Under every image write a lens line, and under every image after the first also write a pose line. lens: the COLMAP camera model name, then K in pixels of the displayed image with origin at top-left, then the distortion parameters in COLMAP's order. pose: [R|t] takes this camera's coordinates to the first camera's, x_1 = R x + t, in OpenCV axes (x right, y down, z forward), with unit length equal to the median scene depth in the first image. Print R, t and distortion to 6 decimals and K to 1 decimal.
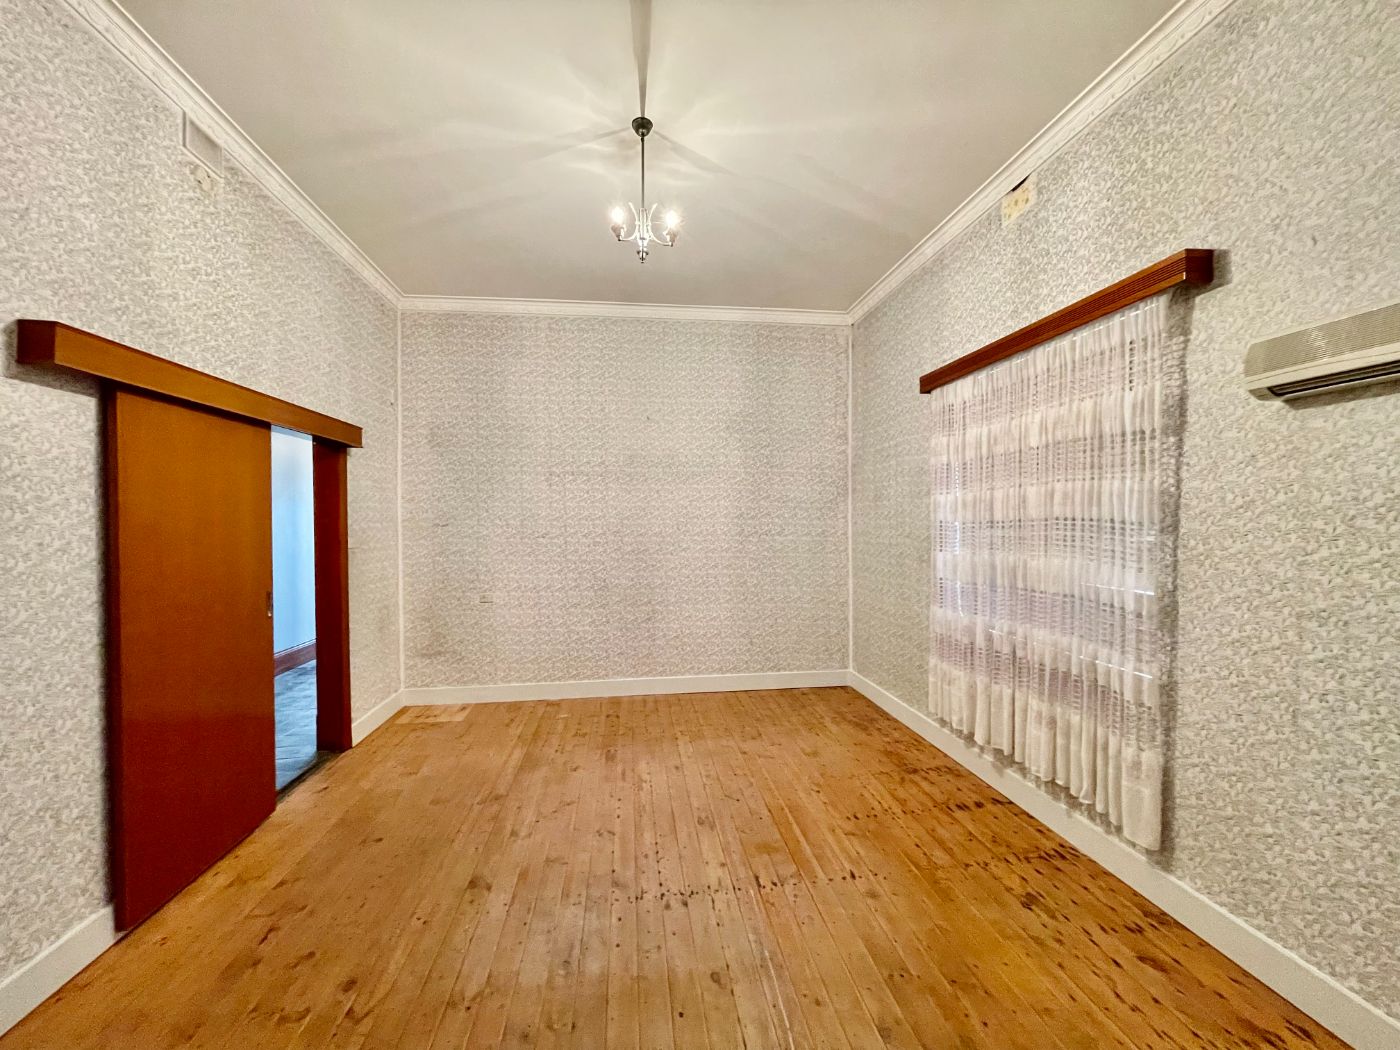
lens RADIAL K [[566.2, 0, 696.5], [0, 566.2, 525.8], [0, 0, 1]] dist [-0.005095, 0.000307]
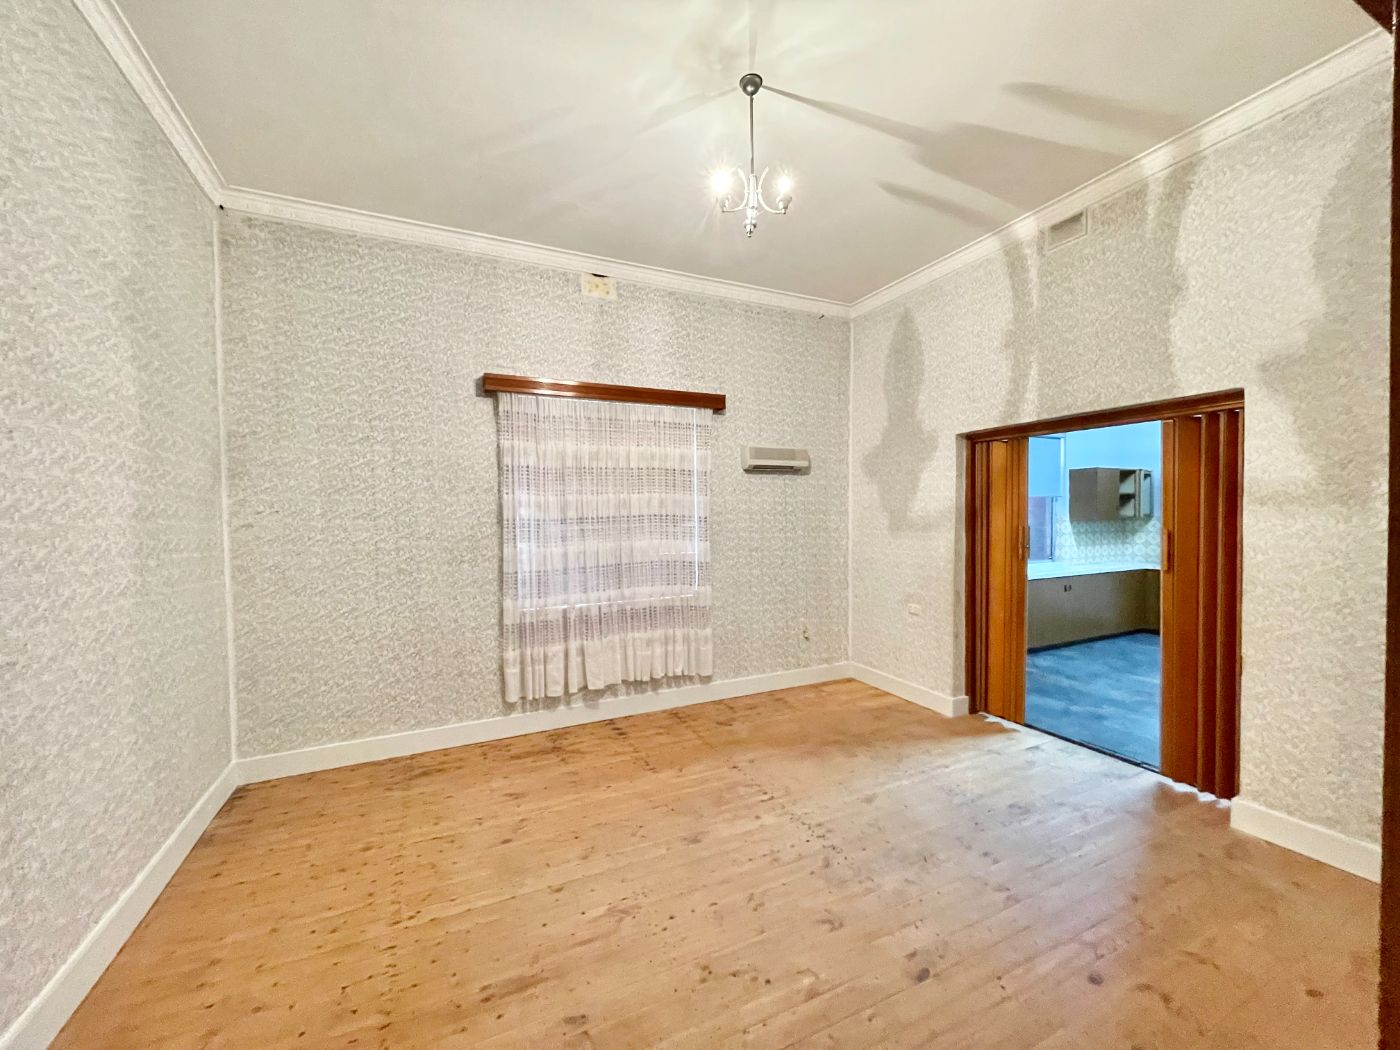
lens RADIAL K [[566.2, 0, 697.5], [0, 566.2, 526.4], [0, 0, 1]] dist [-0.005095, 0.000307]
pose [[-0.311380, -0.011866, 0.950211, -0.843856], [0.024019, 0.999504, 0.020353, -0.010148], [-0.949982, 0.029161, -0.310941, 1.238564]]
